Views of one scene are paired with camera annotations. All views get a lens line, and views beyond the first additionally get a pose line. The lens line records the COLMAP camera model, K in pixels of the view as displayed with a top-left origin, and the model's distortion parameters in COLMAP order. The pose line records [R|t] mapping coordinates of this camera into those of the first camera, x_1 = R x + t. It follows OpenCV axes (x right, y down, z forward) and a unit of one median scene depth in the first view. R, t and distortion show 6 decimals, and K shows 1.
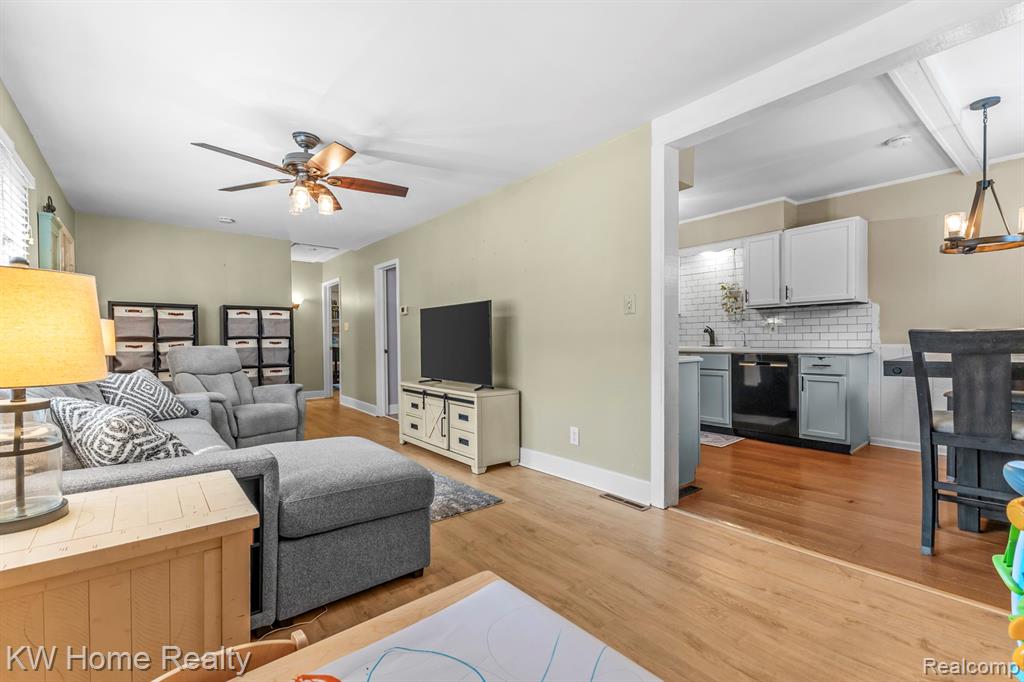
lens RADIAL K [[442.8, 0, 506.9], [0, 442.8, 343.8], [0, 0, 1]] dist [0.008872, -0.000376]
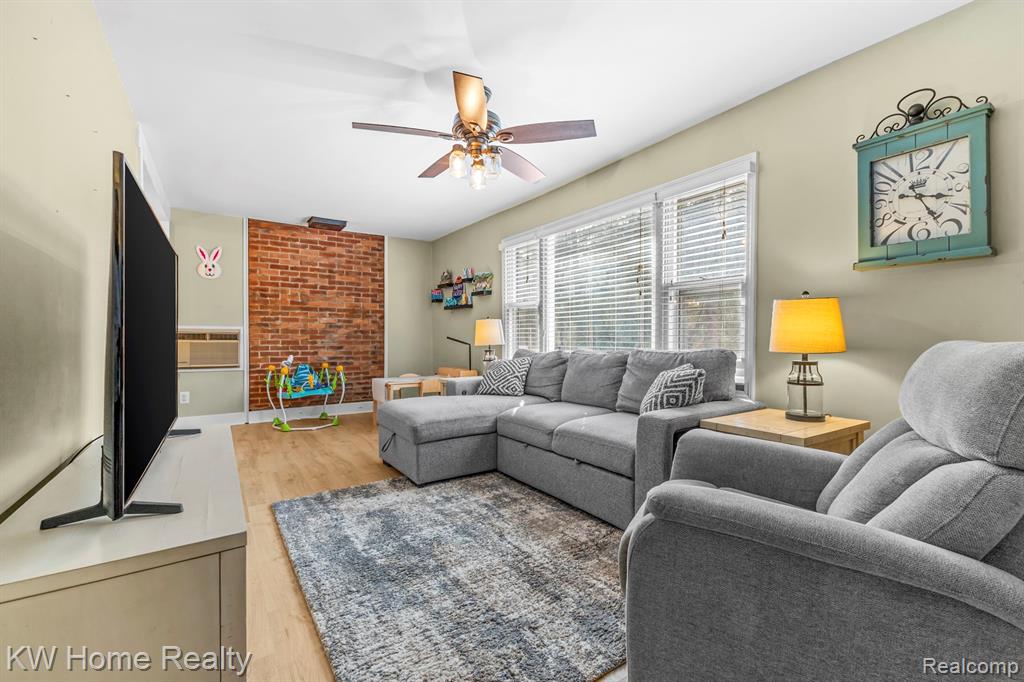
lens RADIAL K [[442.8, 0, 519.4], [0, 442.8, 331.3], [0, 0, 1]] dist [0.008872, -0.000376]
pose [[-0.996907, 0.016336, 0.076880, -0.470449], [0.016257, 0.999866, -0.001656, -0.009999], [-0.076897, -0.000401, -0.997039, 1.442508]]
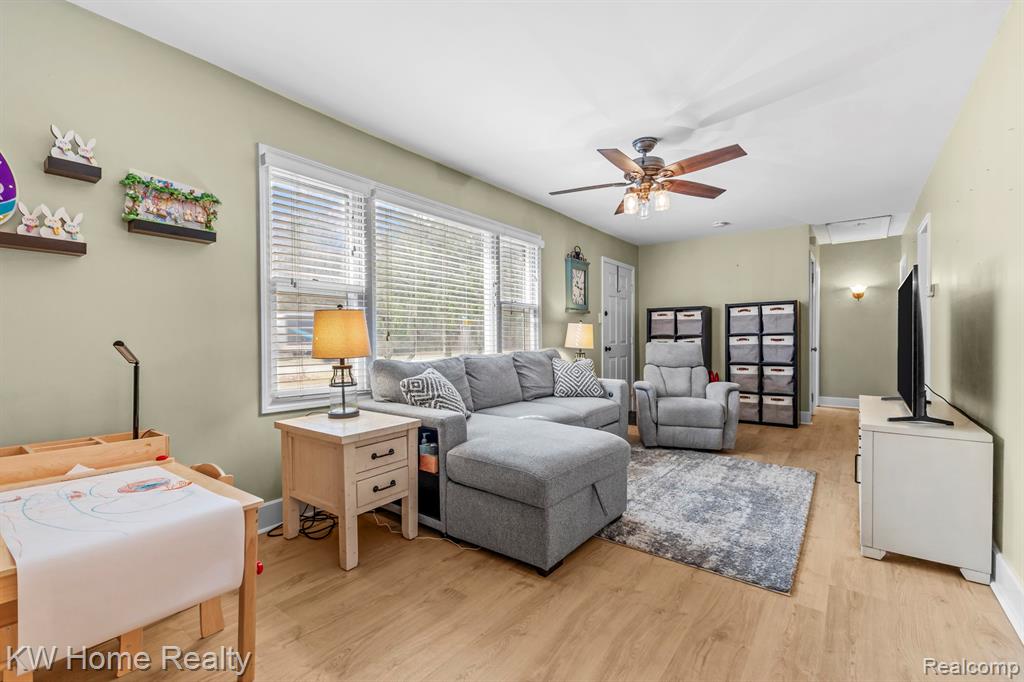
lens RADIAL K [[442.8, 0, 515.7], [0, 442.8, 344.9], [0, 0, 1]] dist [0.008872, -0.000376]
pose [[0.239141, 0.011411, -0.970918, 0.378539], [-0.001392, 0.999934, 0.011409, -0.002160], [0.970984, -0.001377, 0.239141, 0.356550]]
